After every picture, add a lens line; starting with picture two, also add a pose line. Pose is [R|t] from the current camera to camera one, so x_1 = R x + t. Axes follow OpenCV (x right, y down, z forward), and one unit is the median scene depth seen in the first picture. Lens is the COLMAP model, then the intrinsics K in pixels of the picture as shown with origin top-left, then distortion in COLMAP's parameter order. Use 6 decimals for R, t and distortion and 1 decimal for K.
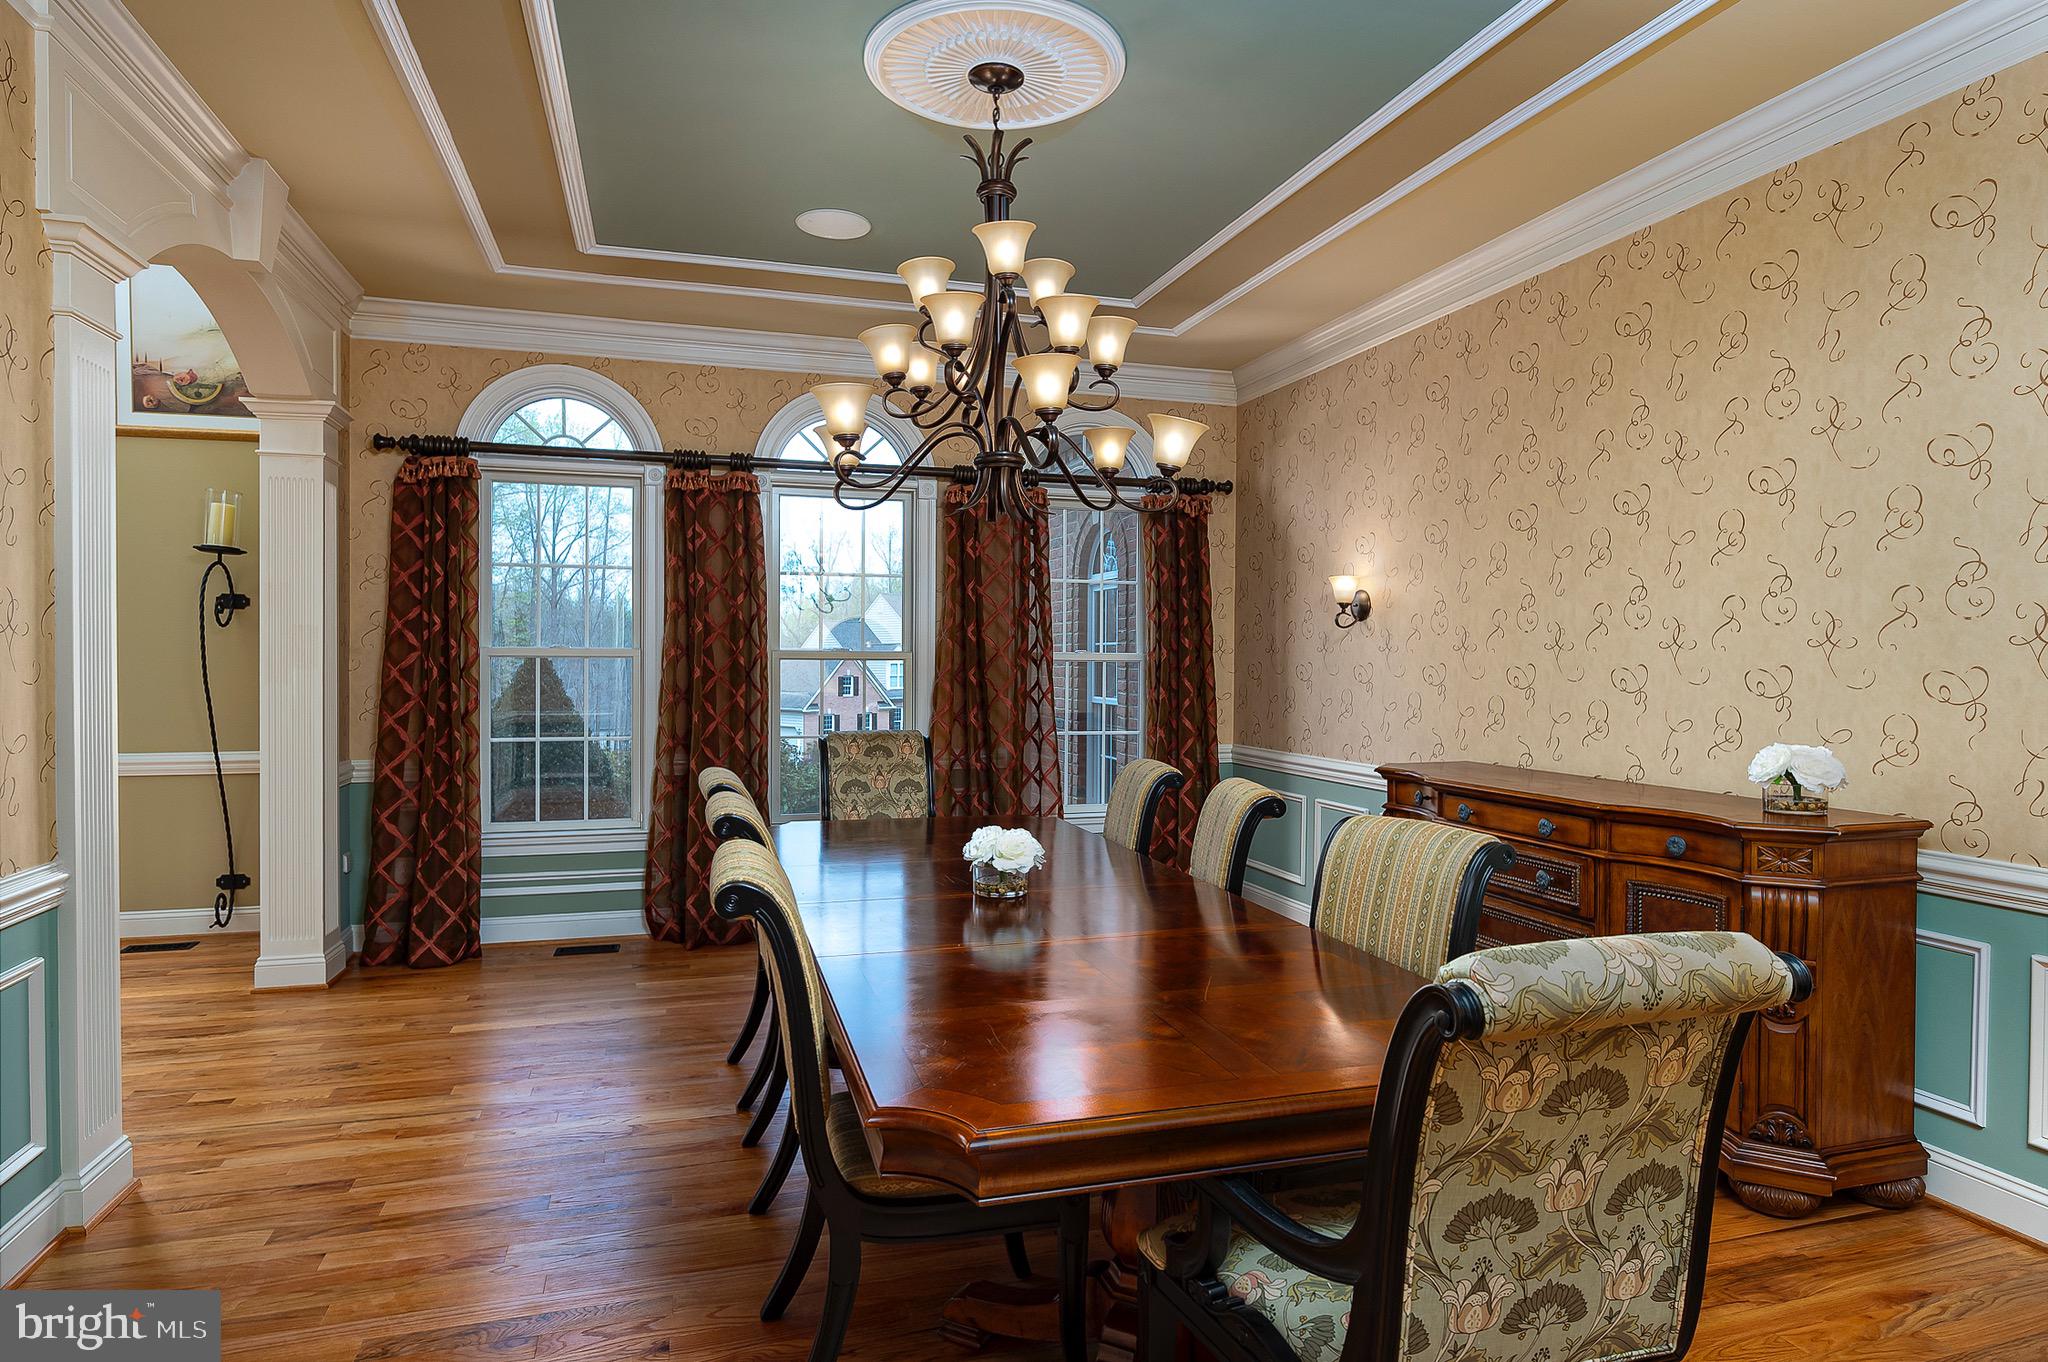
lens RADIAL K [[1143.8, 0, 1024.0], [0, 1143.8, 681.0], [0, 0, 1]] dist [-0.002584, 0.001132]
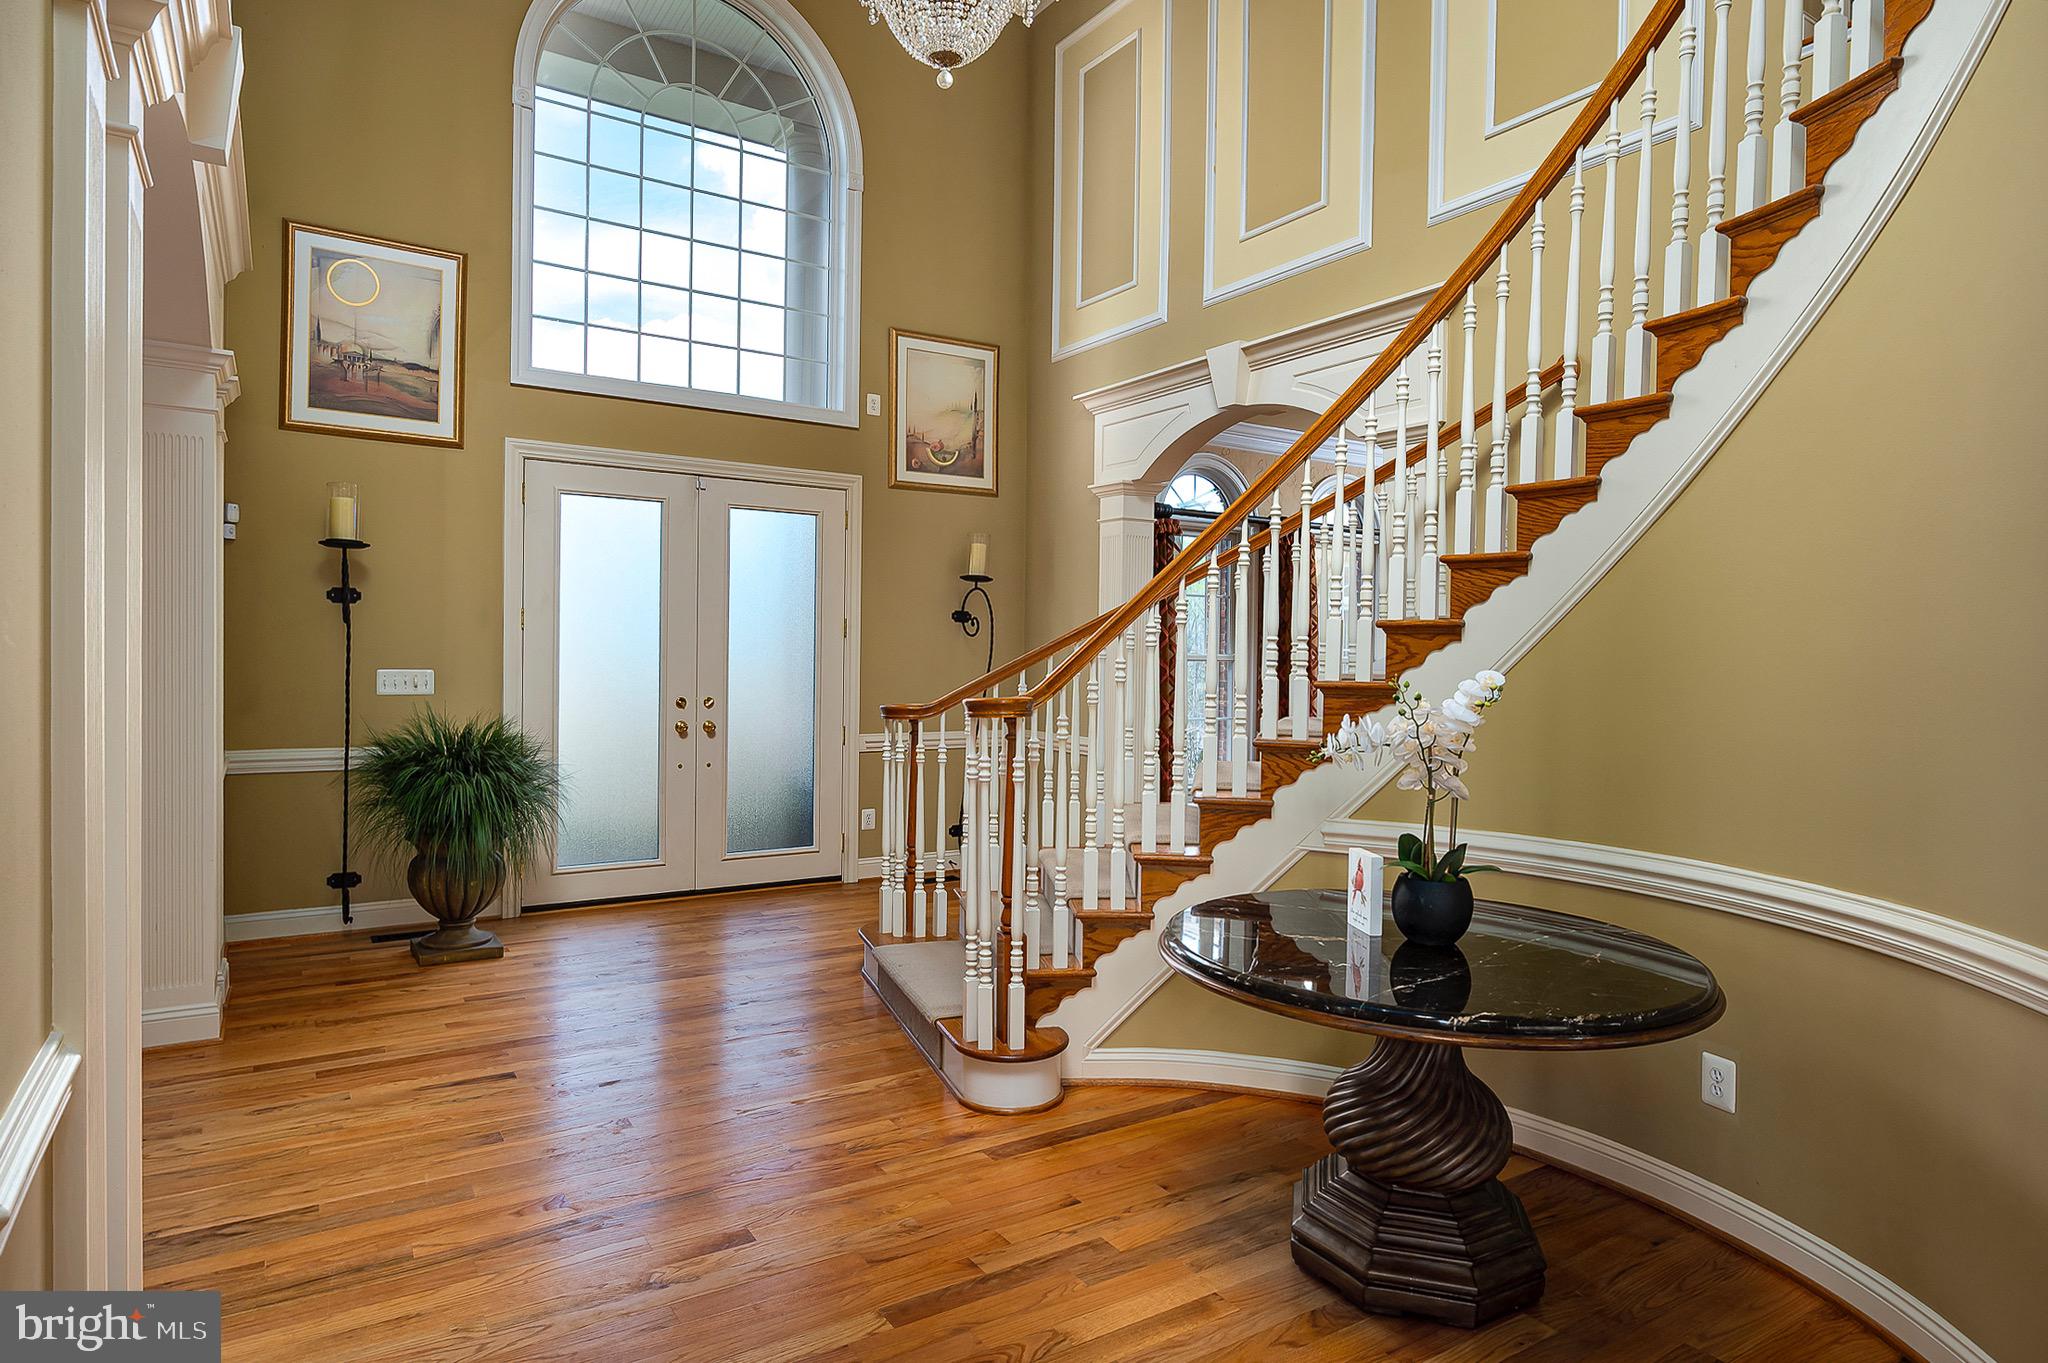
lens RADIAL K [[1143.8, 0, 1024.0], [0, 1143.8, 681.5], [0, 0, 1]] dist [-0.002584, 0.001132]
pose [[0.962400, -0.003180, 0.271616, -0.992735], [0.001311, 0.999974, 0.007060, -0.004704], [-0.271631, -0.006438, 0.962380, -0.288208]]
